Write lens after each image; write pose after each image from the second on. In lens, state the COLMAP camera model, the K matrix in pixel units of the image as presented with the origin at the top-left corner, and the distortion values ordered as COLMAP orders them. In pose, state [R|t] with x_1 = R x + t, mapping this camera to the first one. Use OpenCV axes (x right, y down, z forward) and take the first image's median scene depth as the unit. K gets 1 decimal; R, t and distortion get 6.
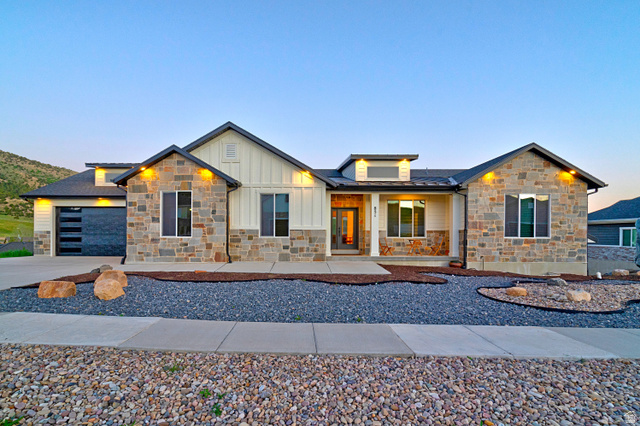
lens RADIAL K [[295.6, 0, 308.3], [0, 295.6, 225.2], [0, 0, 1]] dist [0.004649, 0.000132]
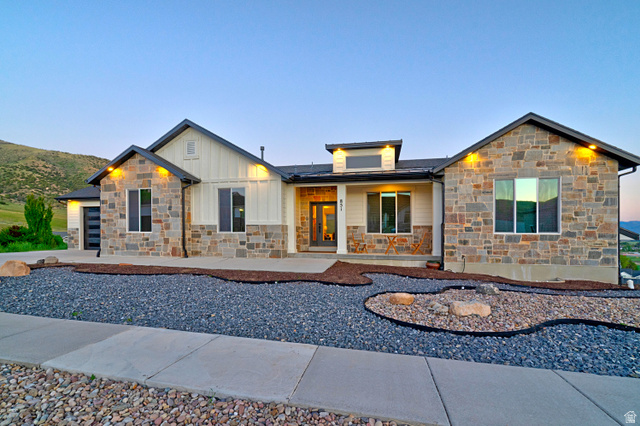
lens RADIAL K [[295.6, 0, 282.0], [0, 295.6, 221.4], [0, 0, 1]] dist [0.004649, 0.000132]
pose [[0.974175, -0.007774, -0.225660, 0.282687], [0.006793, 0.999964, -0.005126, 0.010065], [0.225692, 0.003461, 0.974193, 0.081072]]
